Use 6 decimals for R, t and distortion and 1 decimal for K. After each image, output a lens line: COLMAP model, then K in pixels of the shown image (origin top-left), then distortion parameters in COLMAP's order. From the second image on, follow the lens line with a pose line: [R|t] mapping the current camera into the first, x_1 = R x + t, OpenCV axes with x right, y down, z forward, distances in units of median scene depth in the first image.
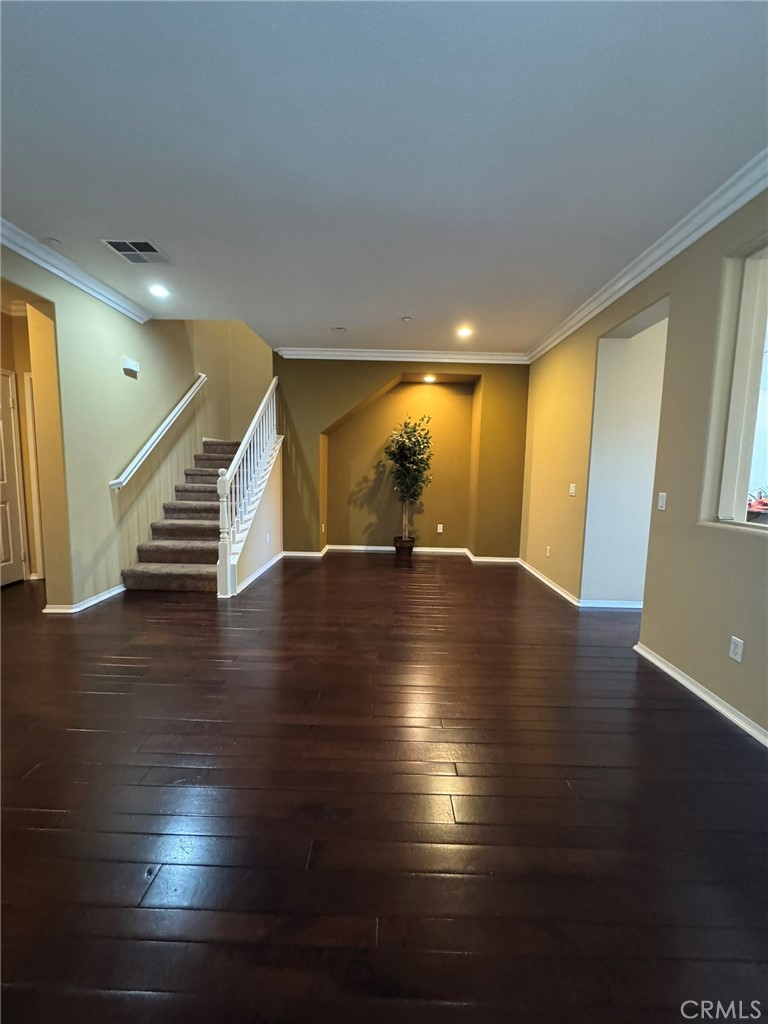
lens RADIAL K [[413.3, 0, 383.1], [0, 413.3, 511.2], [0, 0, 1]] dist [-0.006663, 0.000590]
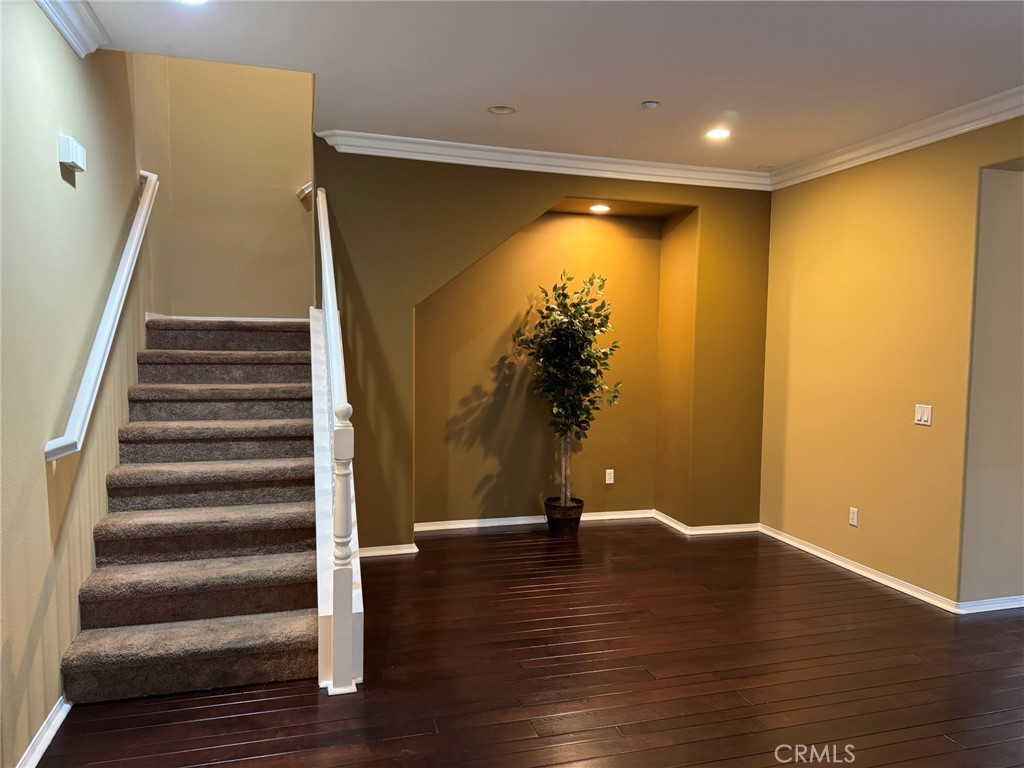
lens RADIAL K [[720.0, 0, 512.7], [0, 720.0, 391.6], [0, 0, 1]] dist [0.071575, -0.094143]
pose [[0.951891, -0.030156, 0.304950, -0.301625], [0.038313, 0.999049, -0.020798, -0.061630], [-0.304033, 0.031481, 0.952141, 0.128670]]
